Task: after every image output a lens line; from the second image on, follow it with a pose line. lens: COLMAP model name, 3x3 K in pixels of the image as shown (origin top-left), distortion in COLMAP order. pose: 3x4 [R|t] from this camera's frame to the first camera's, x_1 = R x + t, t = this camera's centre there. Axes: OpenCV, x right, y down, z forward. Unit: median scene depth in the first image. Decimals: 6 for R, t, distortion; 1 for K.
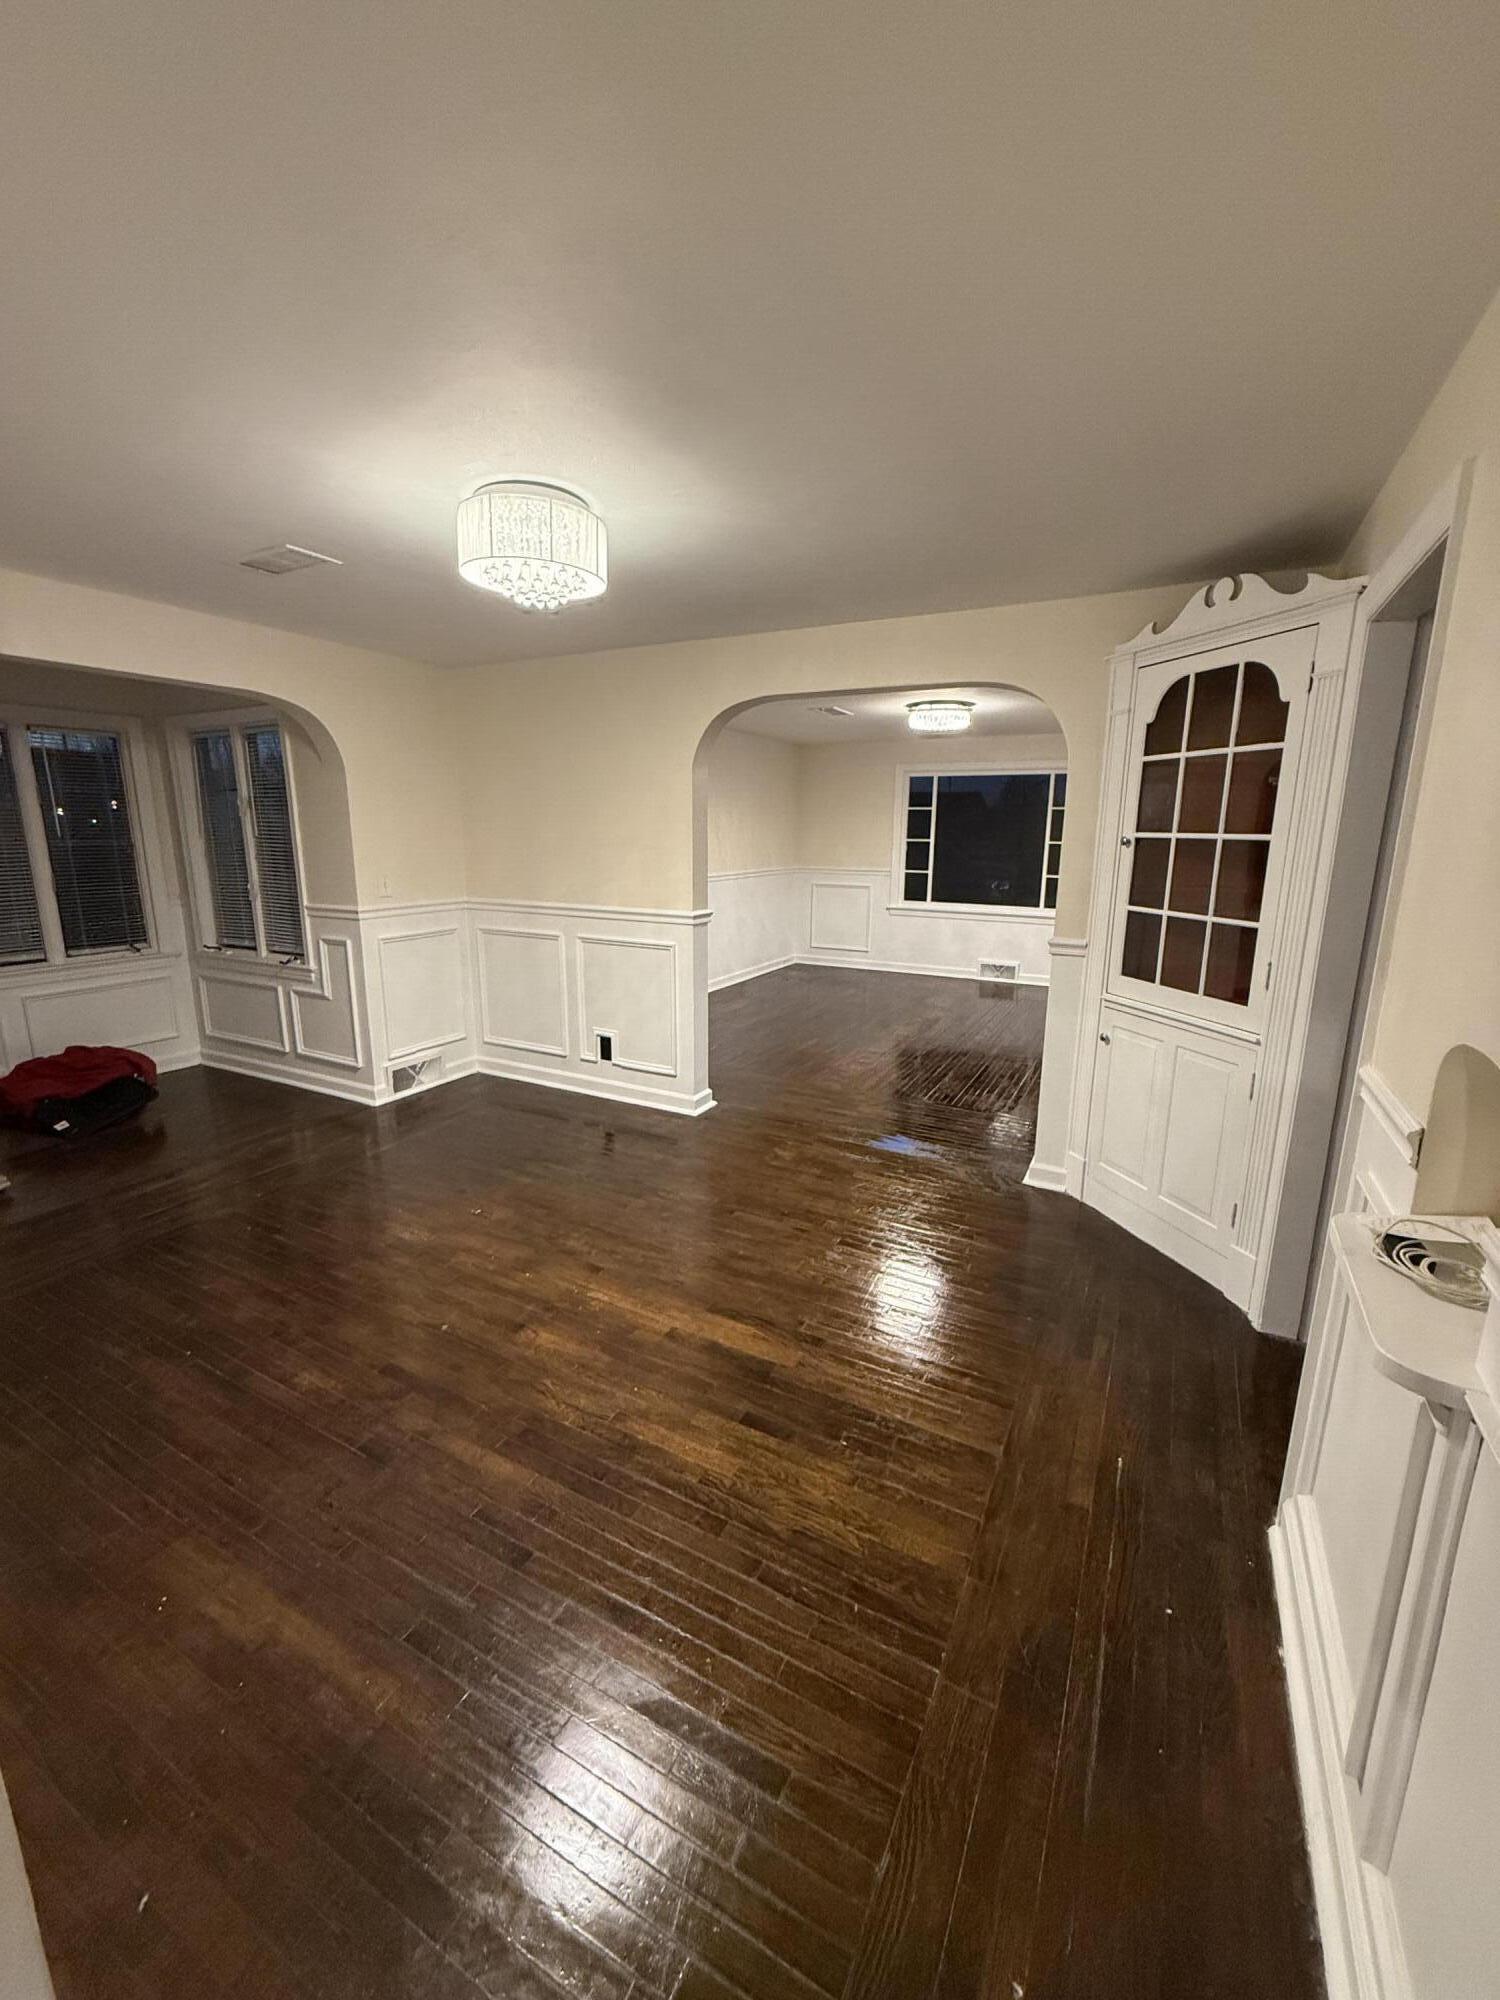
lens RADIAL K [[795.7, 0, 753.0], [0, 795.7, 994.4], [0, 0, 1]] dist [-0.001335, -0.000083]
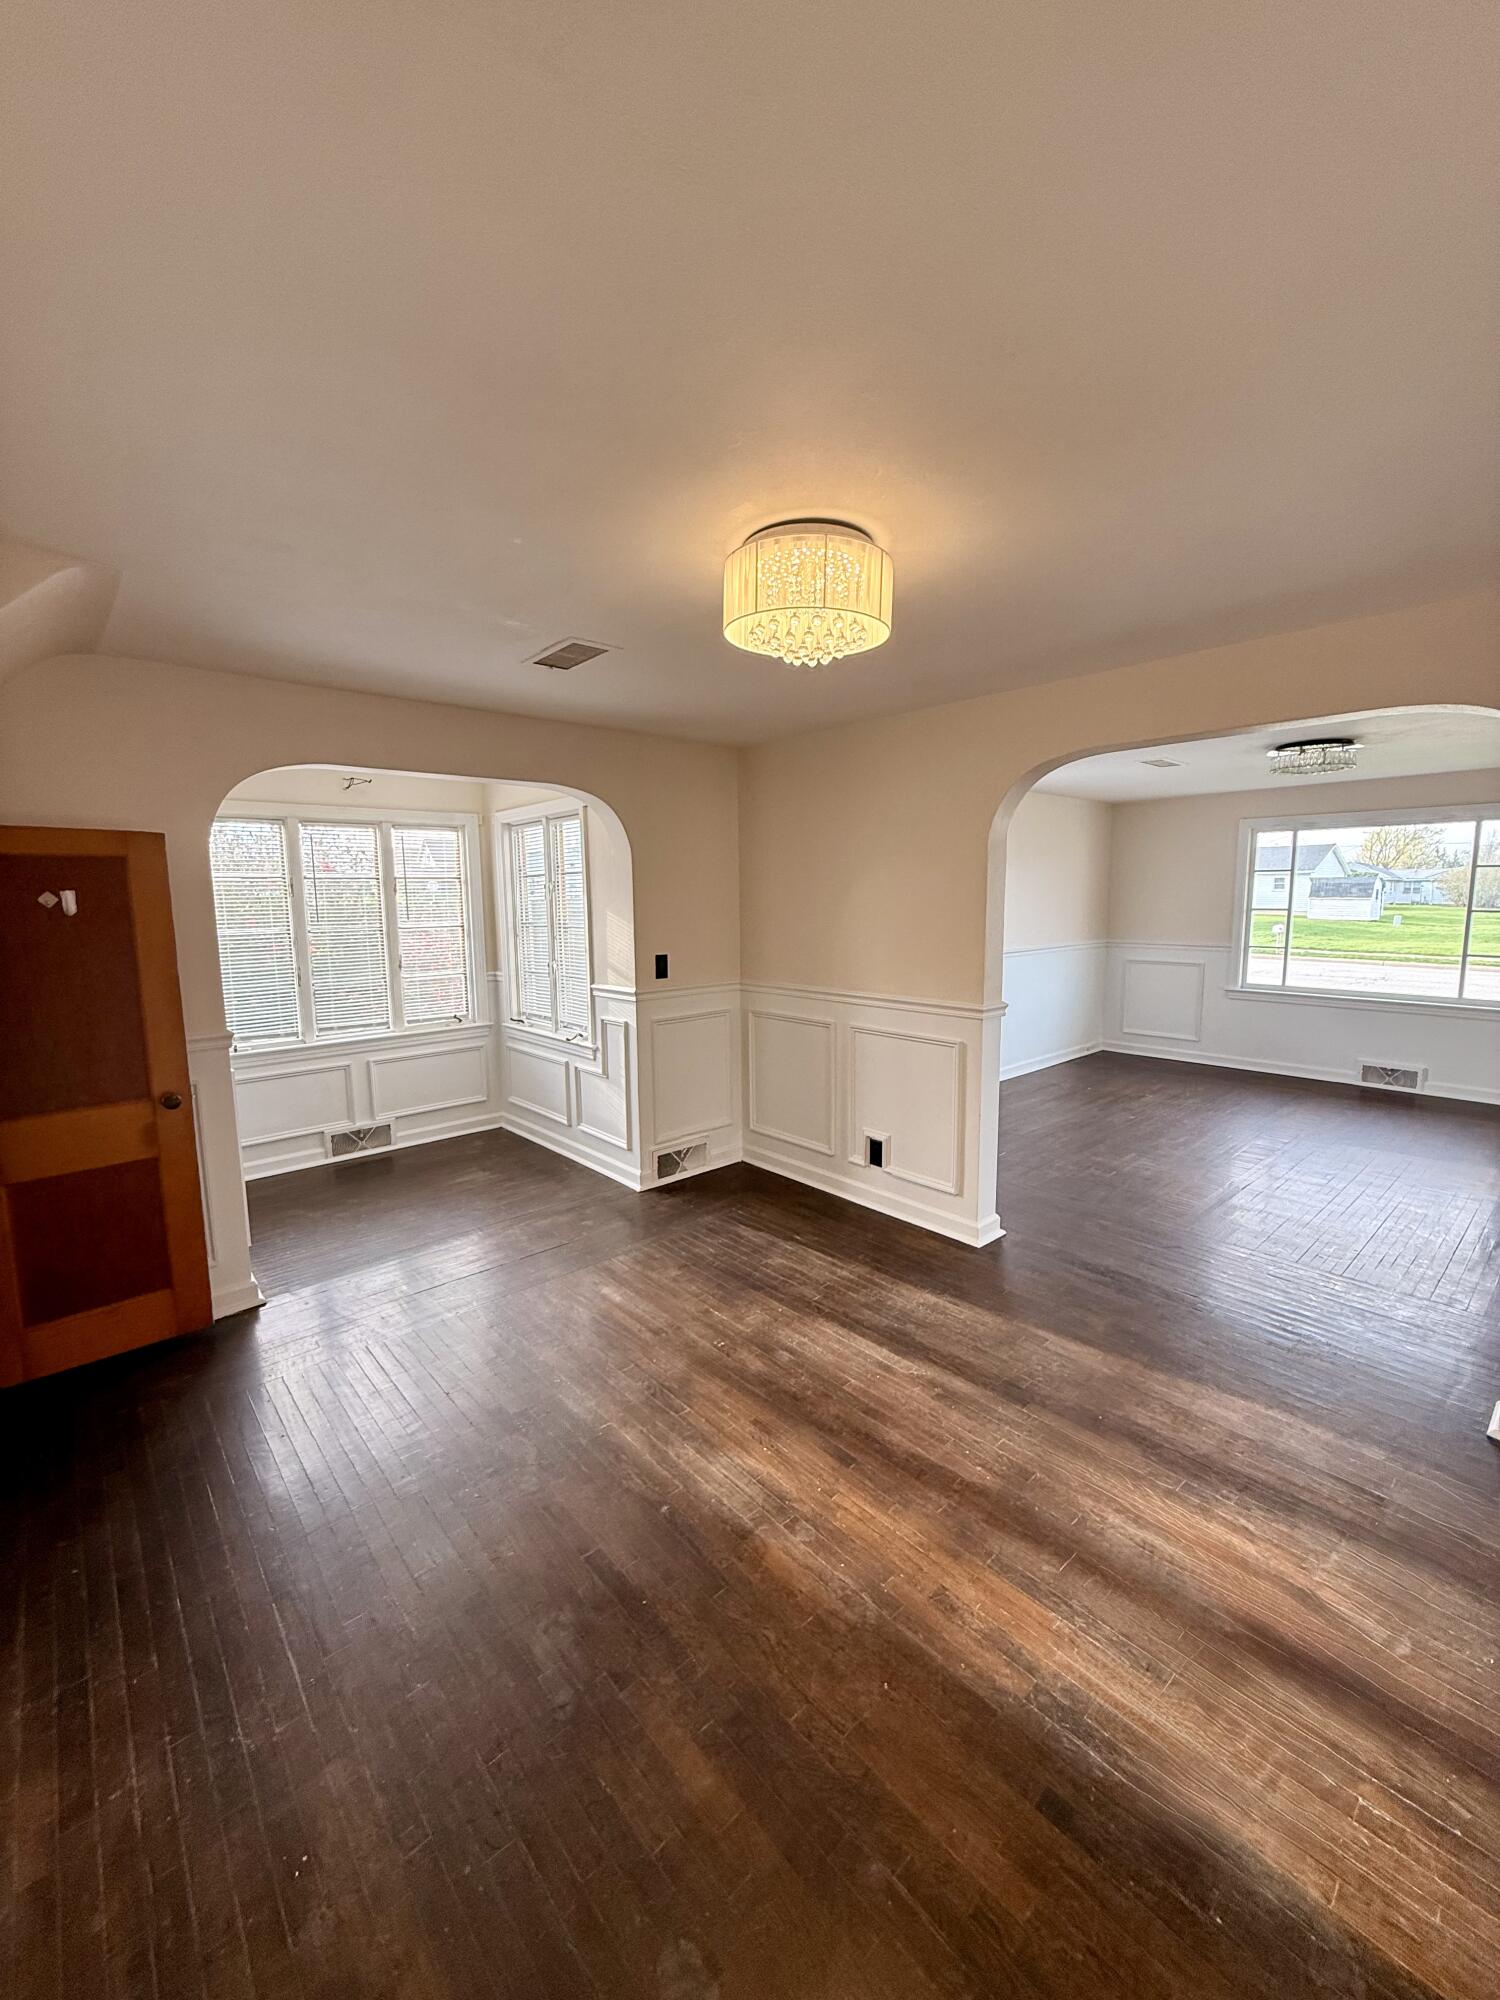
lens RADIAL K [[795.7, 0, 750.4], [0, 795.7, 993.9], [0, 0, 1]] dist [-0.001335, -0.000083]
pose [[0.937495, 0.025586, -0.347056, -0.013631], [-0.053318, 0.996079, -0.070594, -0.039750], [0.343889, 0.084686, 0.935184, 0.113171]]
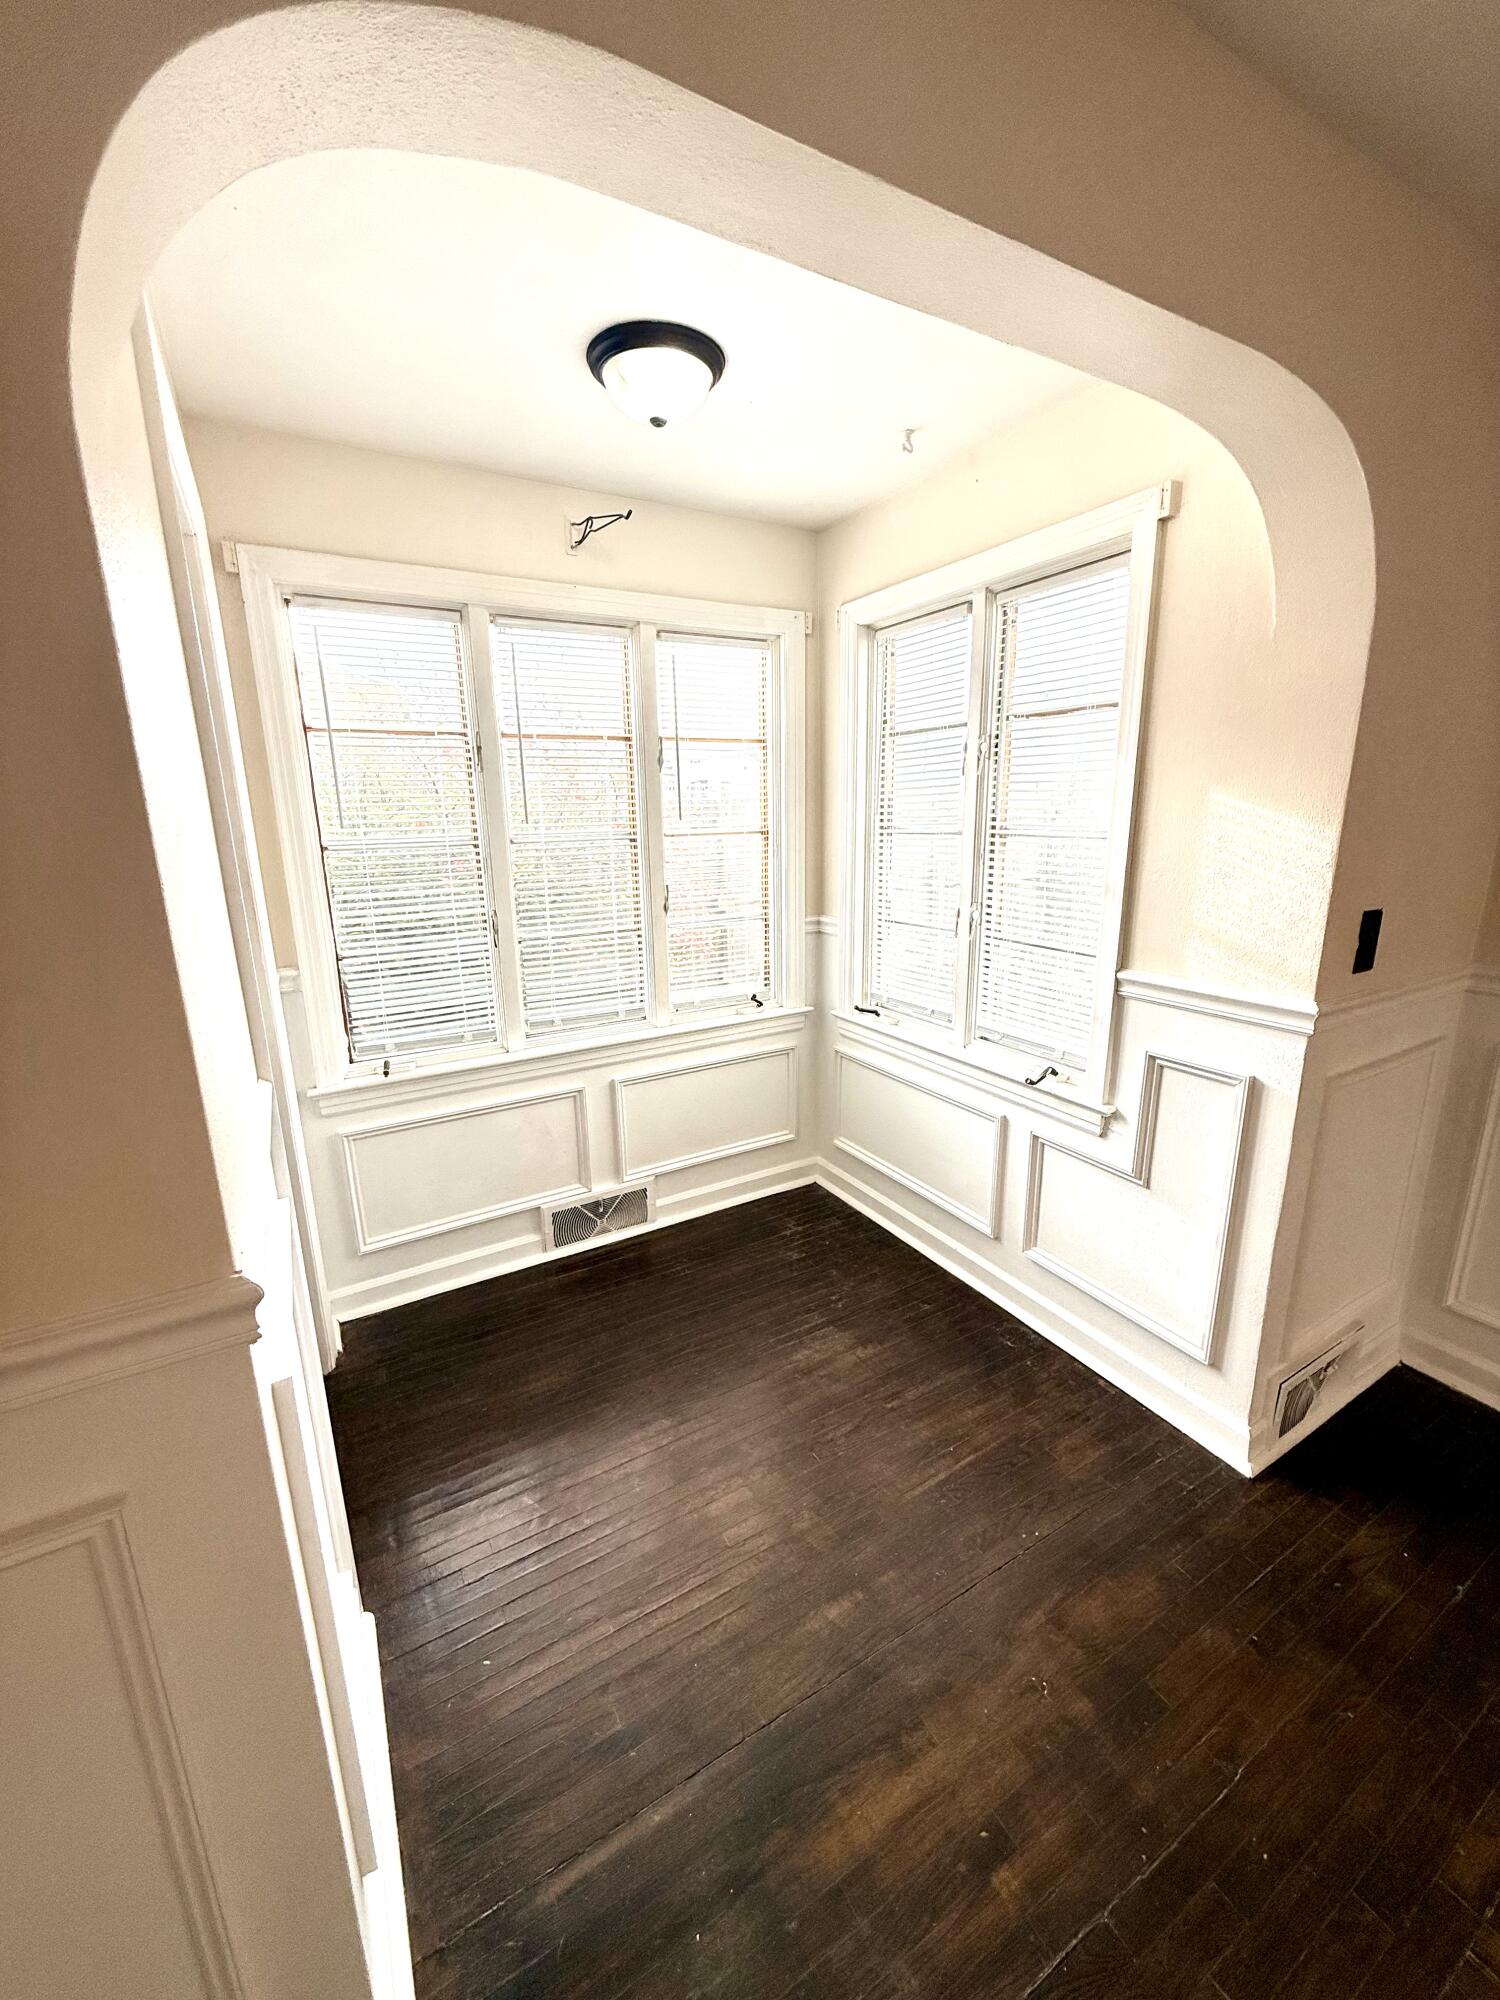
lens RADIAL K [[795.7, 0, 762.5], [0, 795.7, 1002.4], [0, 0, 1]] dist [-0.001335, -0.000083]
pose [[0.857954, 0.108678, -0.502099, -0.531968], [-0.088883, 0.994030, 0.063278, -0.108863], [0.505979, -0.009662, 0.862492, 0.536317]]
